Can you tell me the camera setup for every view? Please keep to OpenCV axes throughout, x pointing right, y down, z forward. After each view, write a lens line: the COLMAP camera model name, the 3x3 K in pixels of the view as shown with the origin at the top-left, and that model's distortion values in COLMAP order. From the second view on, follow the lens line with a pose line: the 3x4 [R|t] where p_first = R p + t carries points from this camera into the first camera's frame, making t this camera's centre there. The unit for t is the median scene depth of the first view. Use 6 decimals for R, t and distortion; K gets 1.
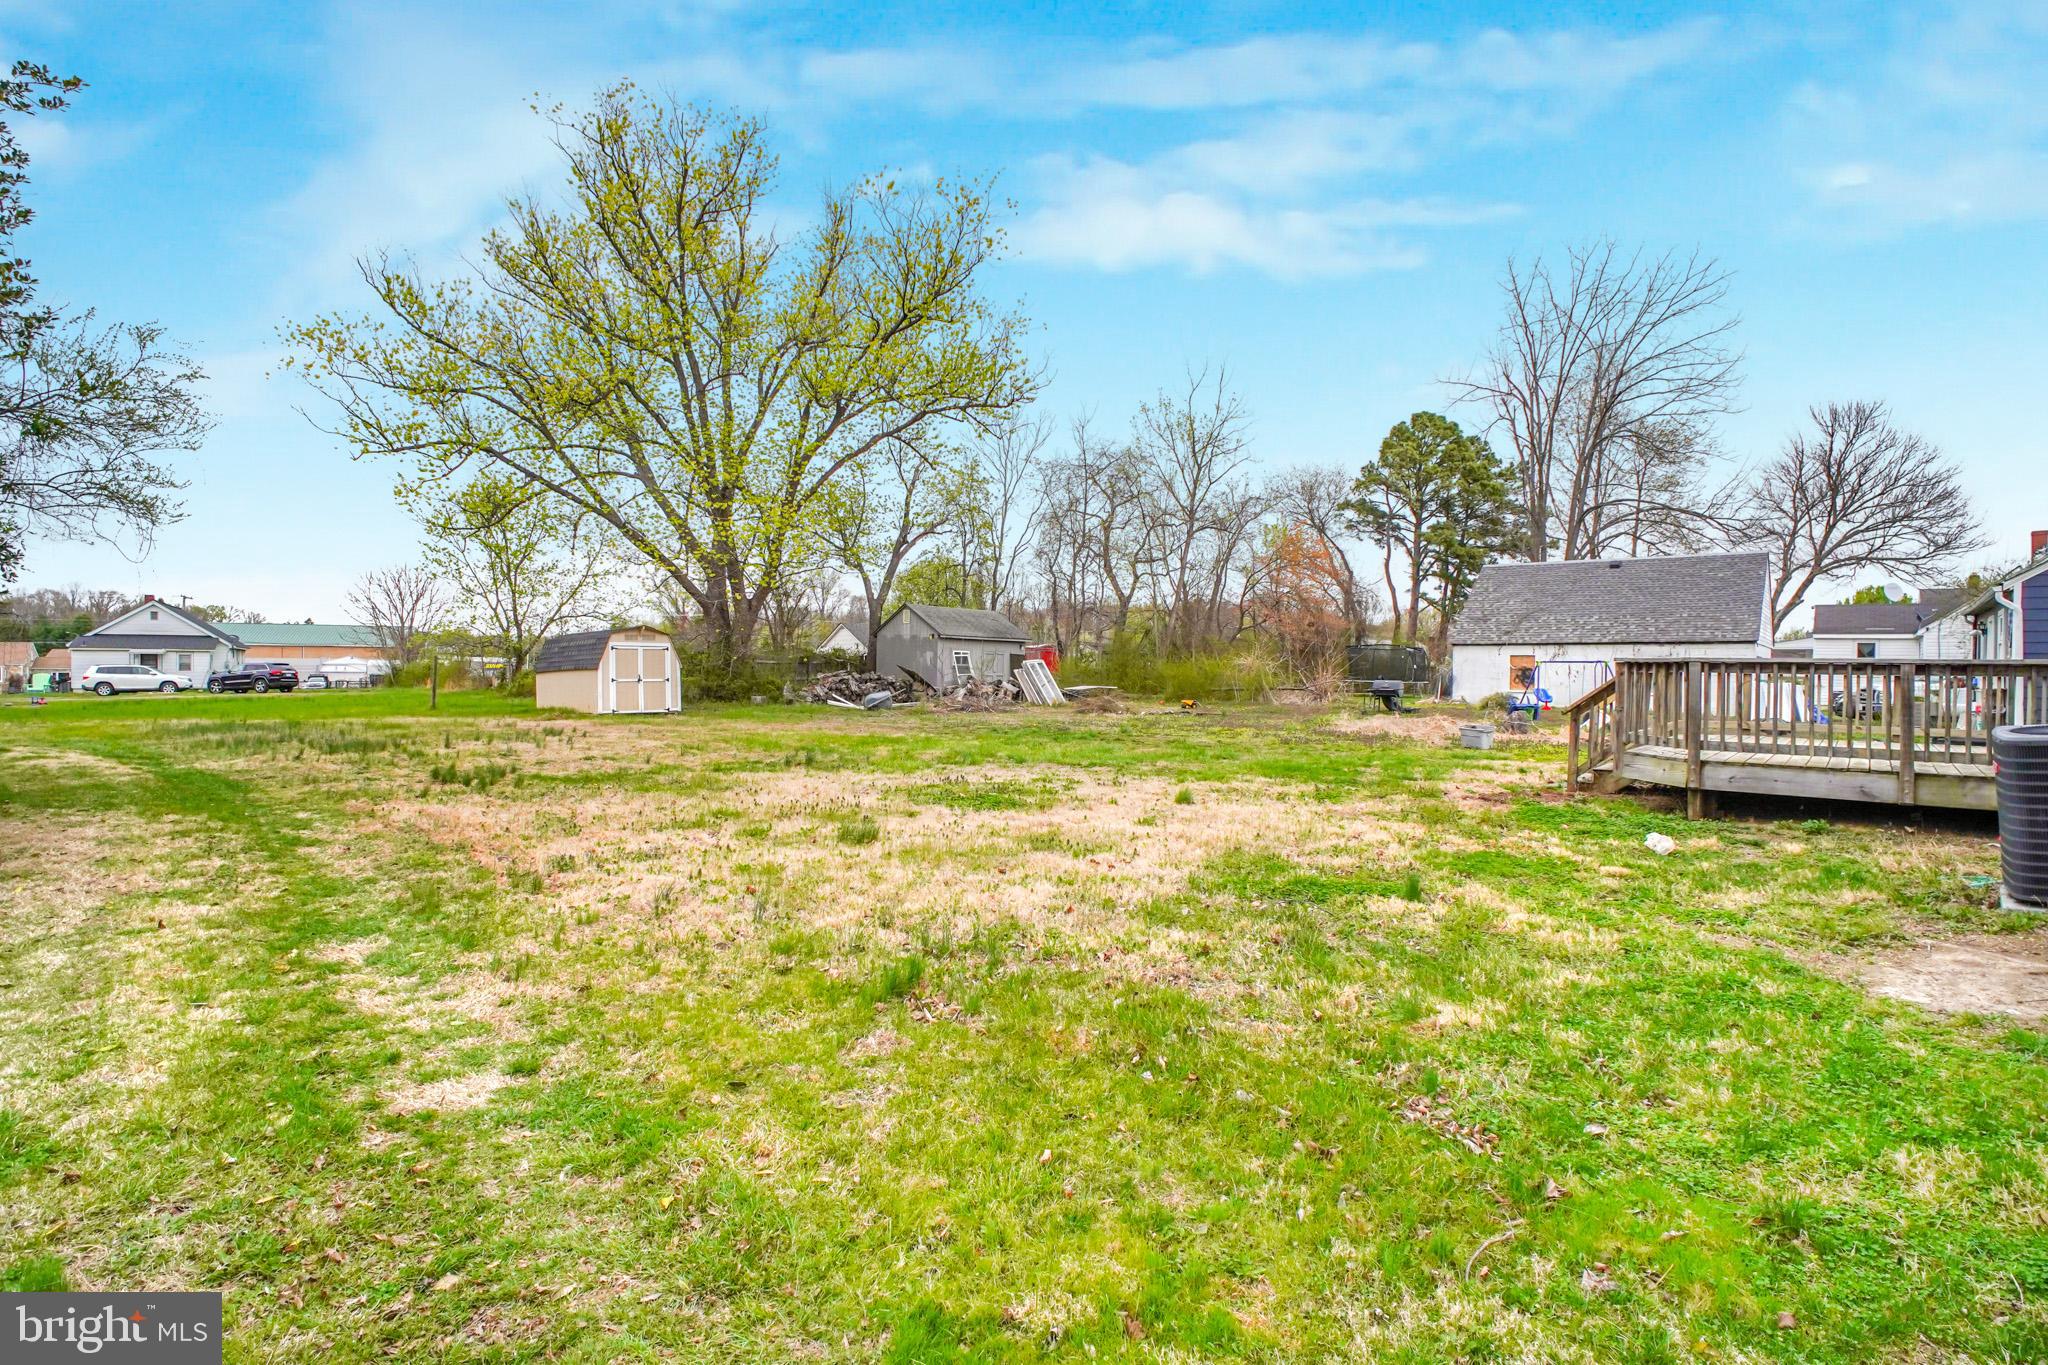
lens RADIAL K [[965.0, 0, 1029.2], [0, 965.0, 694.8], [0, 0, 1]] dist [-0.000764, -0.010181]
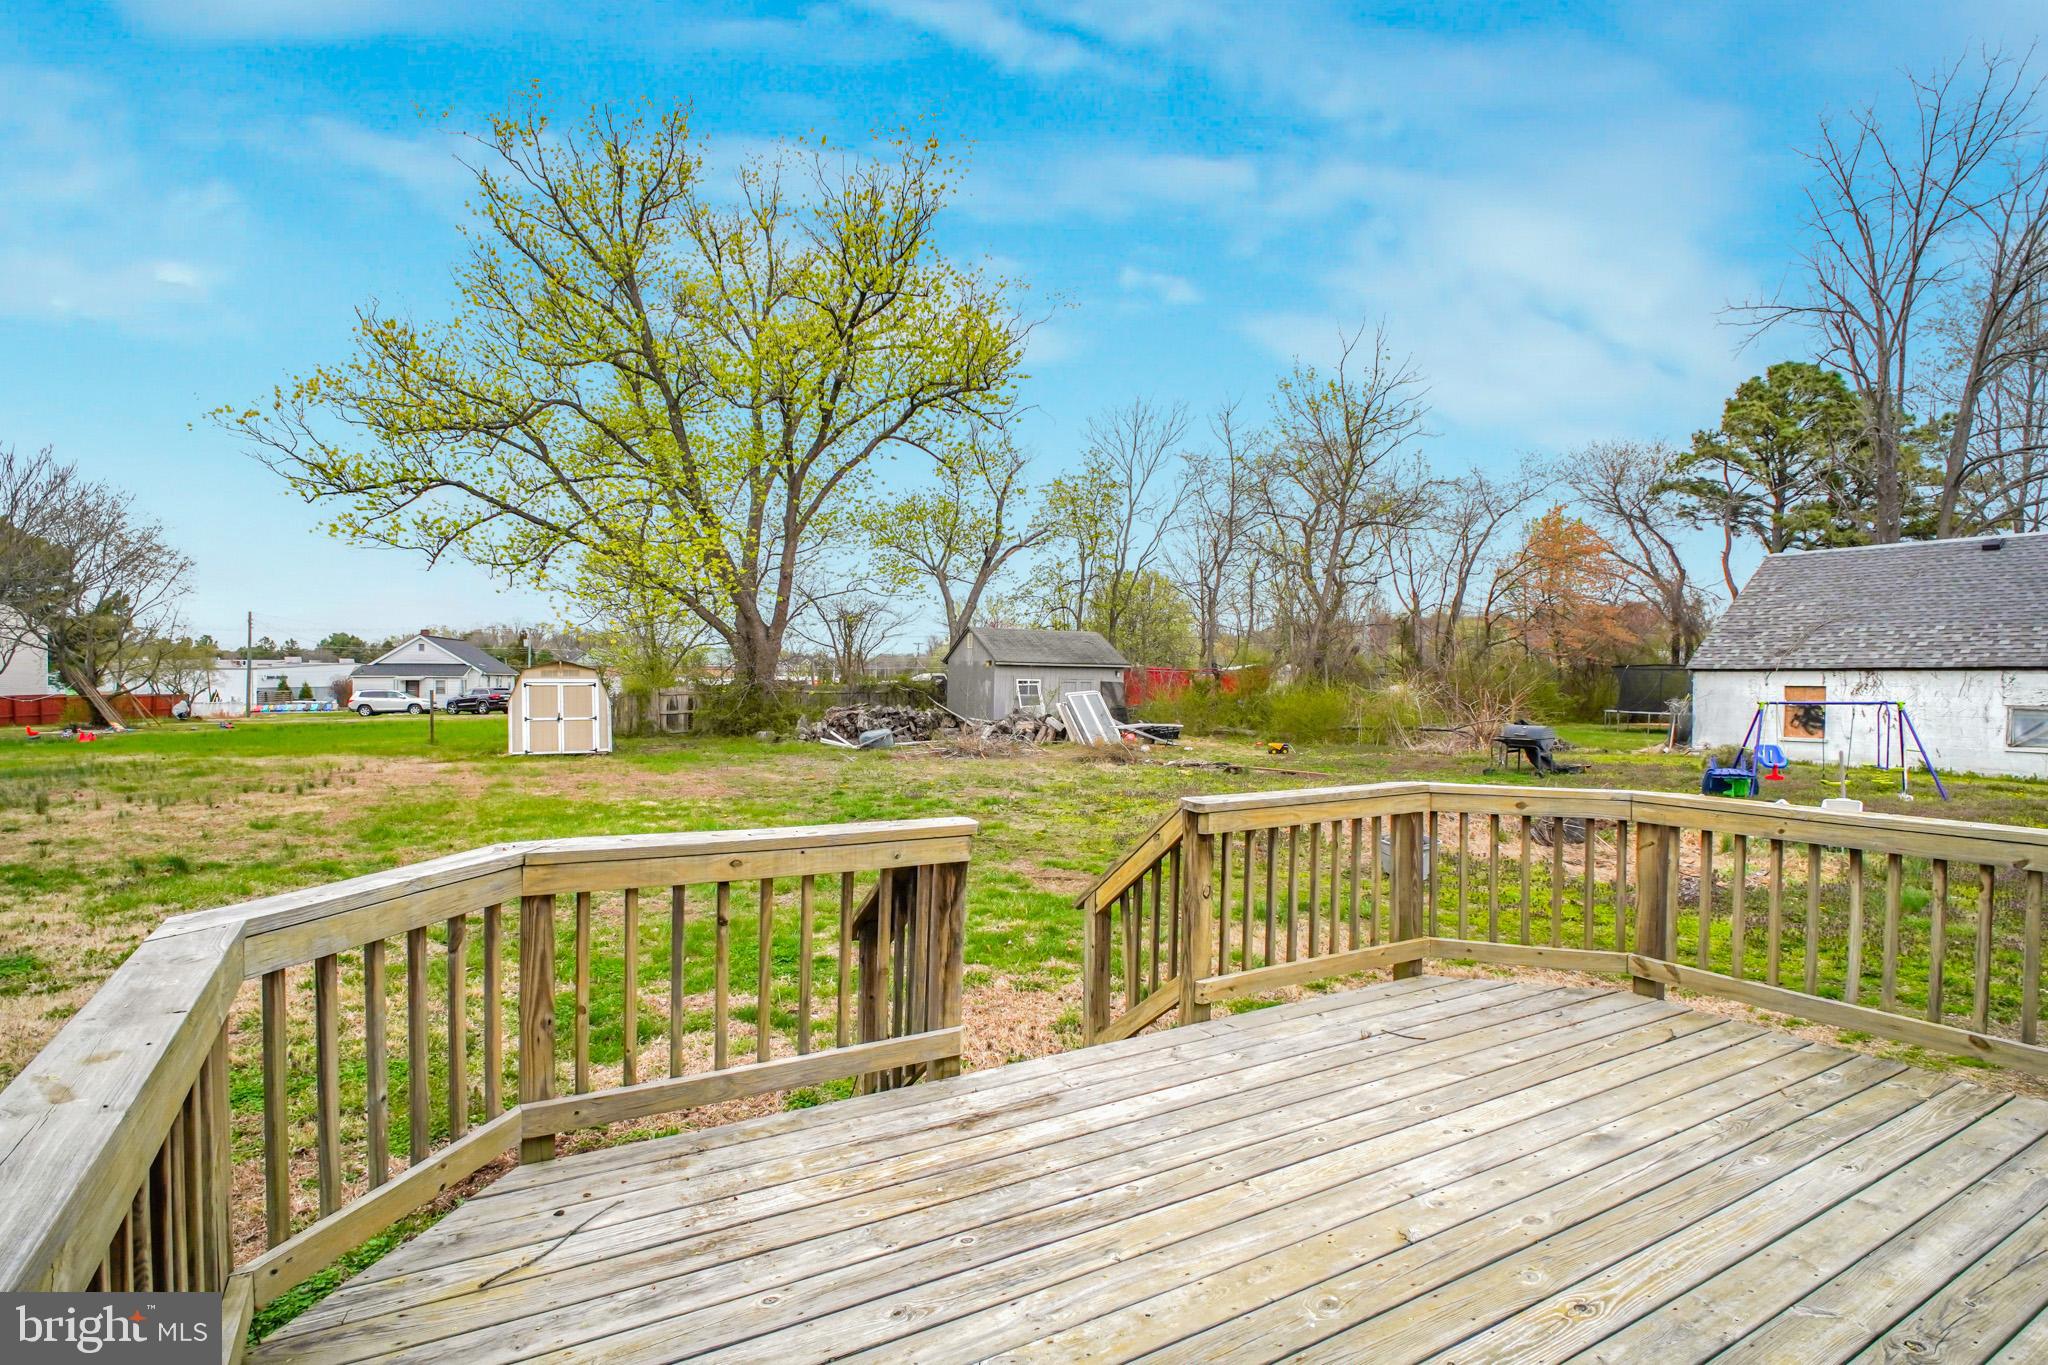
lens RADIAL K [[950.3, 0, 1042.1], [0, 950.3, 692.8], [0, 0, 1]] dist [-0.018726, -0.001096]
pose [[0.940885, 0.004662, -0.338695, 0.202307], [-0.009785, 0.999862, -0.013419, -0.019257], [0.338586, 0.015940, 0.940801, 0.175855]]
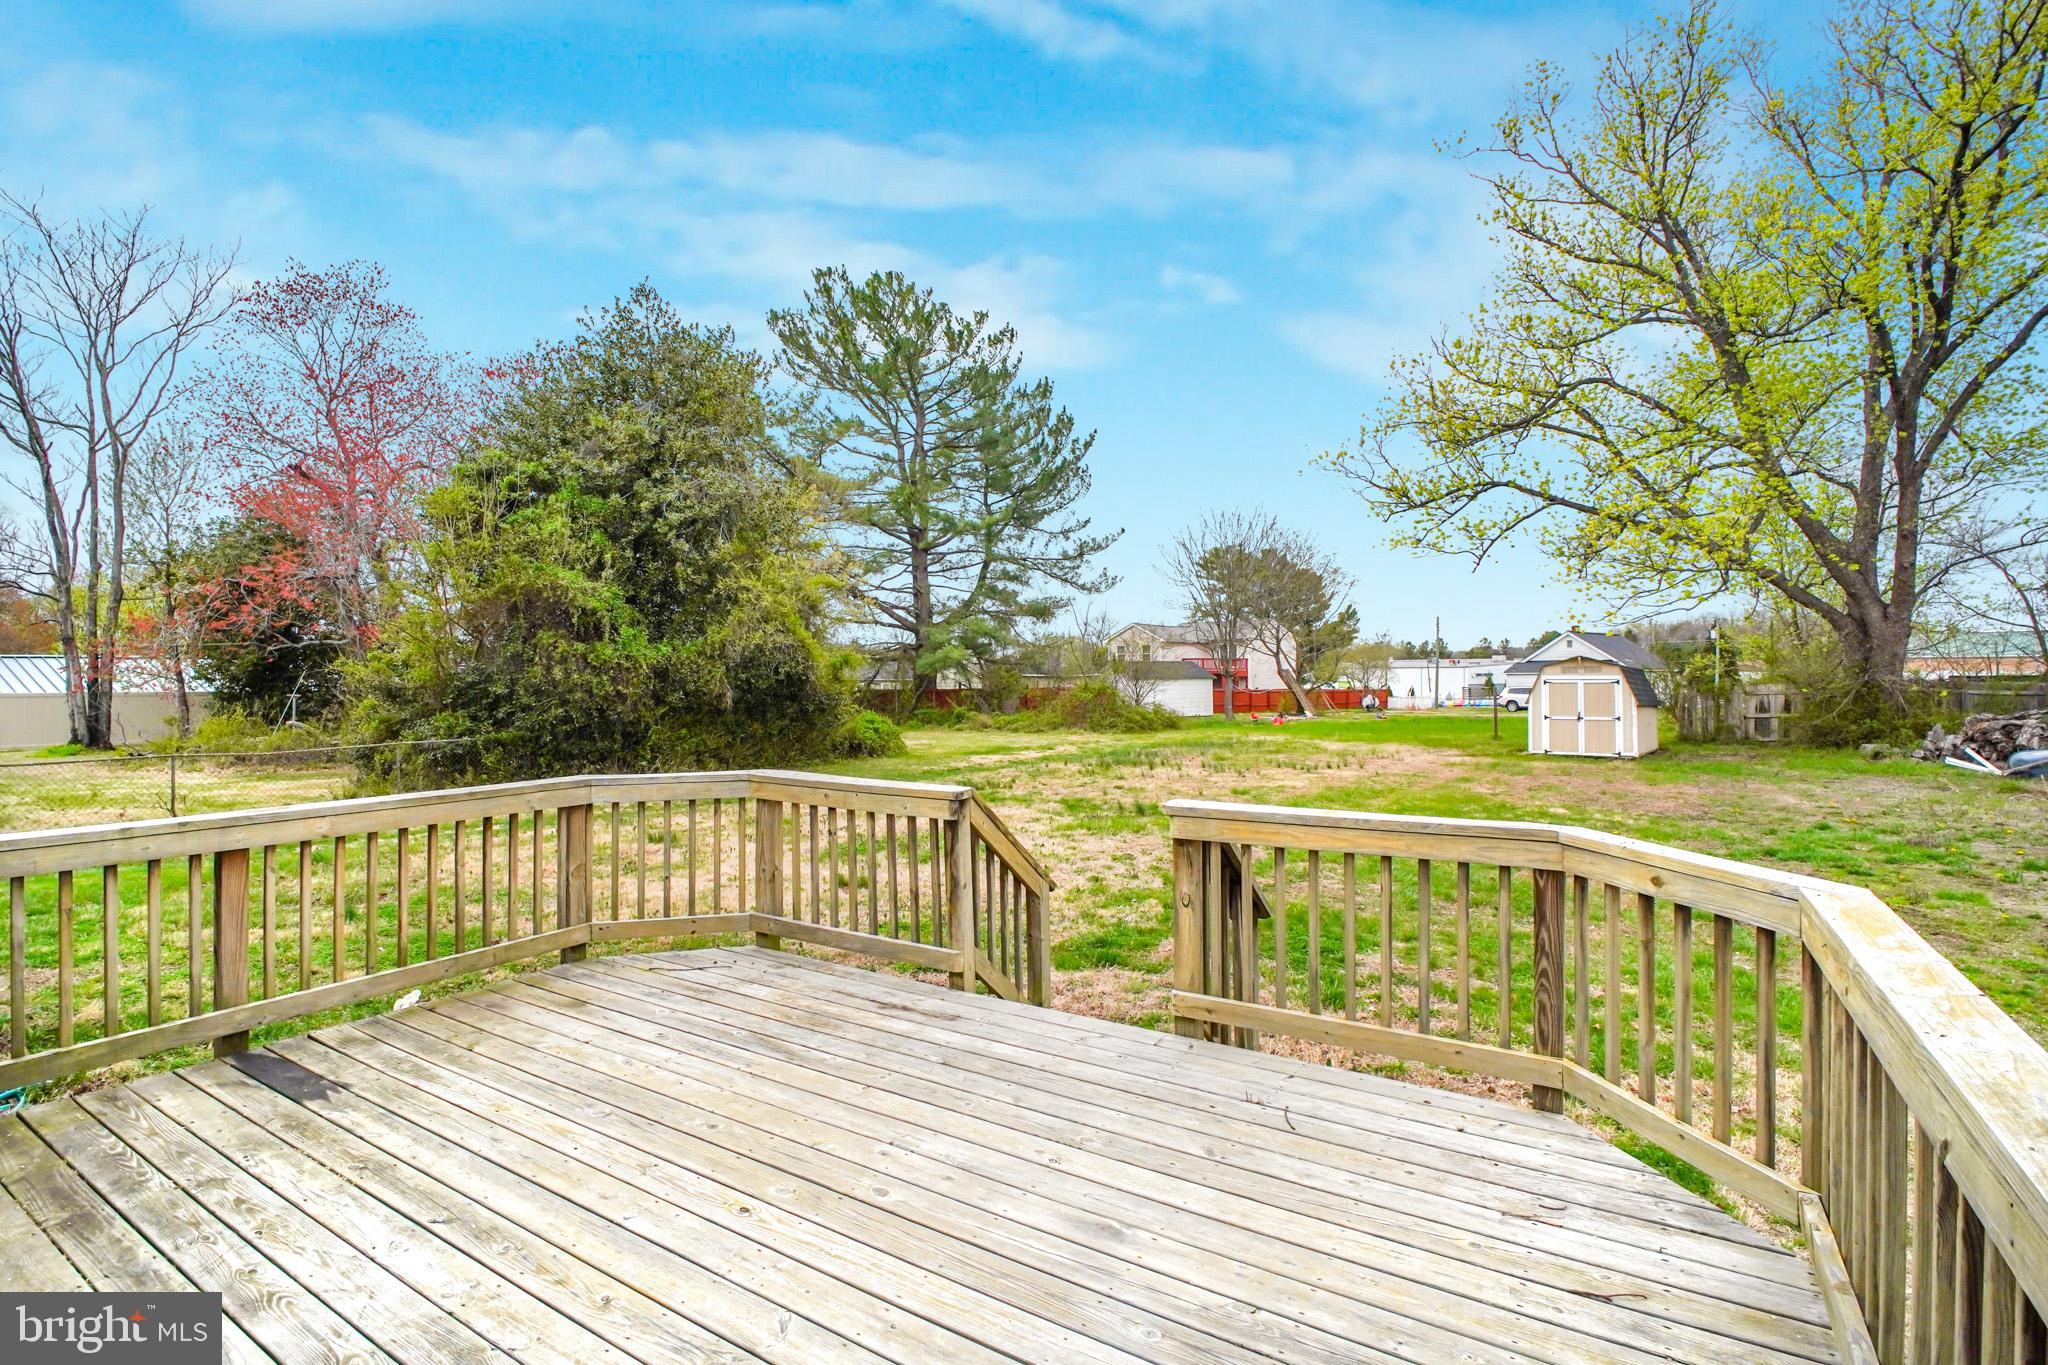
lens RADIAL K [[1020.5, 0, 1028.3], [0, 1020.5, 656.0], [0, 0, 1]] dist [-0.018329, 0.000455]
pose [[0.138801, -0.022580, -0.990063, 0.249812], [-0.025315, 0.999332, -0.026341, -0.020265], [0.989997, 0.028719, 0.138136, 0.216324]]
